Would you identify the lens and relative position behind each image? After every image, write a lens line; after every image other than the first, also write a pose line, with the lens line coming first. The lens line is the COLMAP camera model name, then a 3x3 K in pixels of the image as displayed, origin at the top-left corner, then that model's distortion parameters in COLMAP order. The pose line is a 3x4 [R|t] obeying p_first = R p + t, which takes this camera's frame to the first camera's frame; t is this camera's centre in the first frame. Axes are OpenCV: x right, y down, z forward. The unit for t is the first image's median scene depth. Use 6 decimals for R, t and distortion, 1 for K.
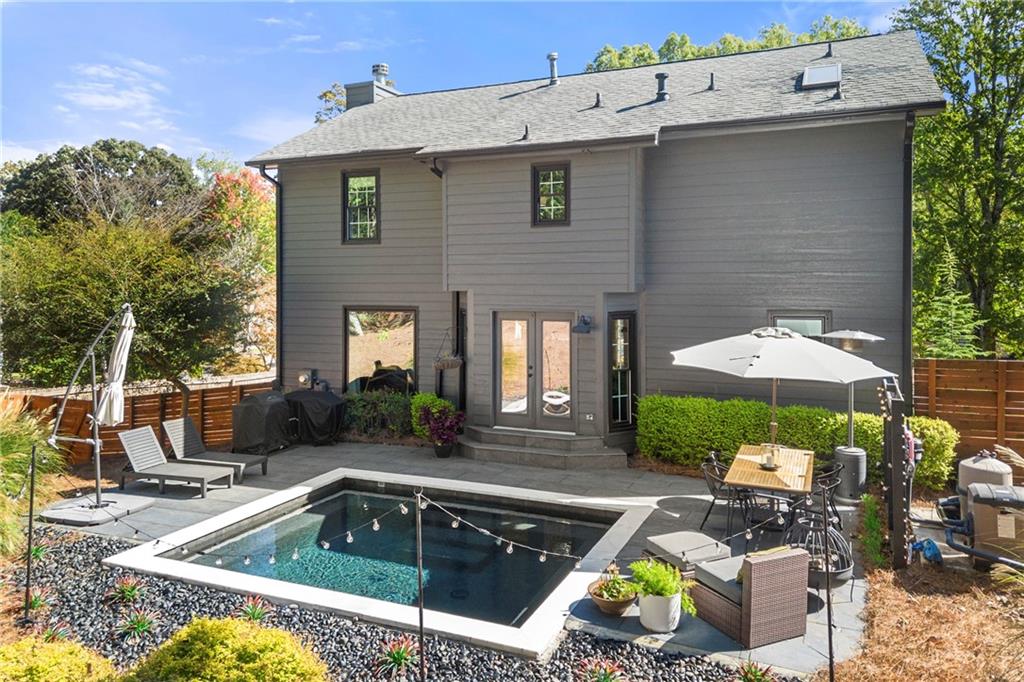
lens RADIAL K [[766.1, 0, 512.0], [0, 766.1, 341.0], [0, 0, 1]] dist [0.022226, -0.008662]
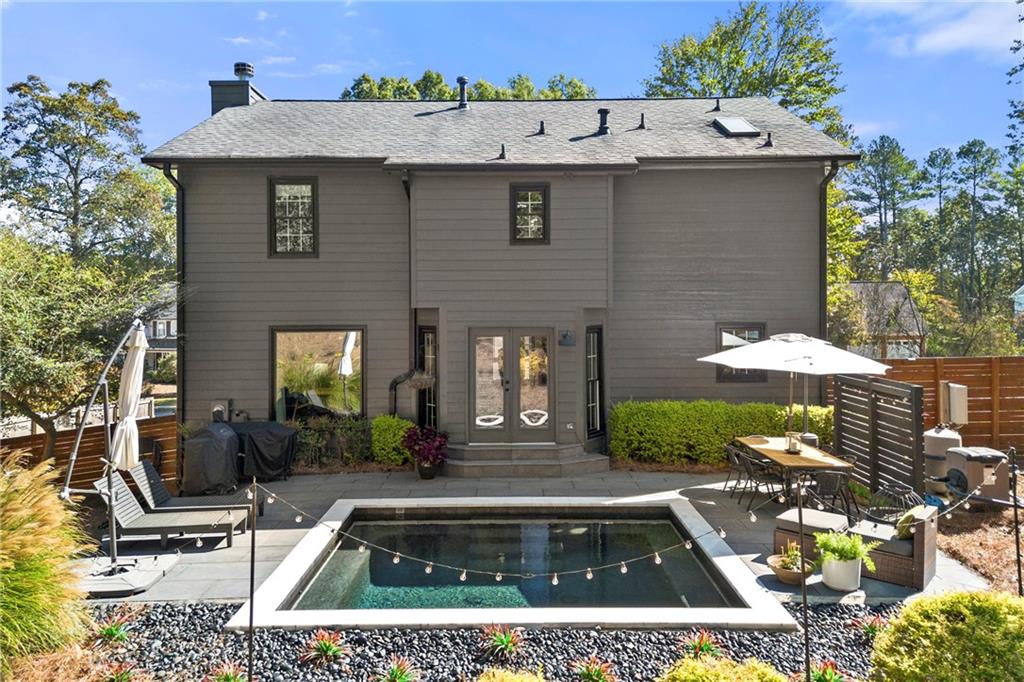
lens RADIAL K [[744.5, 0, 512.5], [0, 744.5, 361.3], [0, 0, 1]] dist [0.022510, -0.007473]
pose [[0.907714, -0.030799, 0.418457, -0.393429], [0.035415, 0.999367, -0.003267, 0.010260], [-0.418092, 0.017785, 0.908231, 0.098509]]
